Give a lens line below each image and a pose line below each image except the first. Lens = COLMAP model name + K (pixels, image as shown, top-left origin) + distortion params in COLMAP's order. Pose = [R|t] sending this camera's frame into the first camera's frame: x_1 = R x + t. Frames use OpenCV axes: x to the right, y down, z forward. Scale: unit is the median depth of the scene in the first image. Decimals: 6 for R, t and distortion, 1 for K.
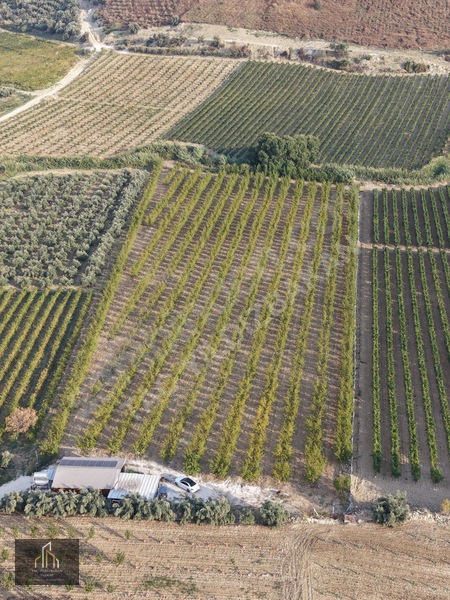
lens RADIAL K [[800.0, 0, 225.0], [0, 800.0, 300.0], [0, 0, 1]] dist [0.158092, -0.566005]
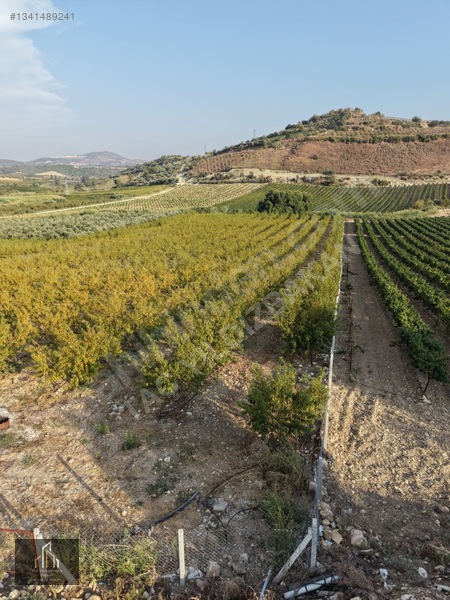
lens RADIAL K [[400.6, 0, 225.0], [0, 400.6, 300.0], [0, 0, 1]] dist [0.012525, -0.009077]
pose [[0.992483, 0.042803, -0.114656, 0.090148], [-0.061579, 0.984271, -0.165587, 0.140457], [0.105765, 0.171403, 0.979507, 0.569270]]
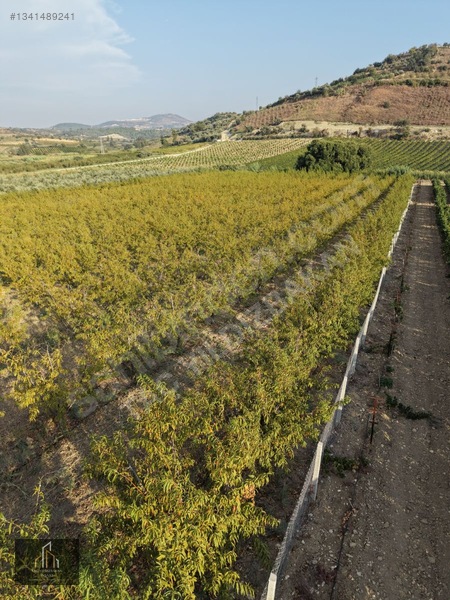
lens RADIAL K [[400.6, 0, 225.0], [0, 400.6, 300.0], [0, 0, 1]] dist [0.012525, -0.009077]
pose [[0.962651, 0.103031, -0.250377, 0.135523], [-0.124563, 0.989619, -0.071688, 0.058220], [0.240391, 0.100198, 0.965491, 0.802225]]
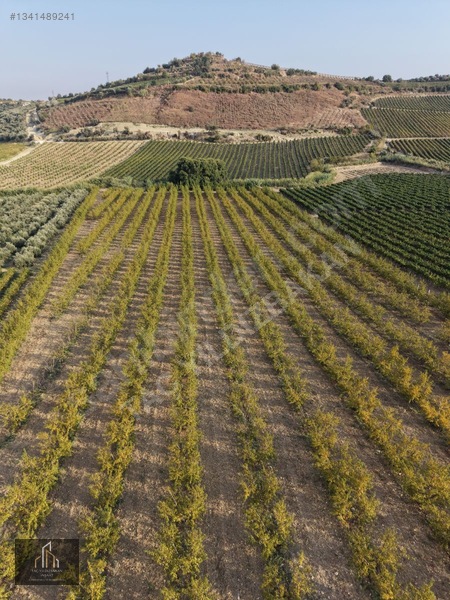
lens RADIAL K [[400.6, 0, 225.0], [0, 400.6, 300.0], [0, 0, 1]] dist [0.012525, -0.009077]
pose [[0.968929, -0.107709, 0.222657, -0.074525], [0.116608, 0.992806, -0.027175, 0.054246], [-0.218128, 0.052294, 0.974518, 0.612722]]
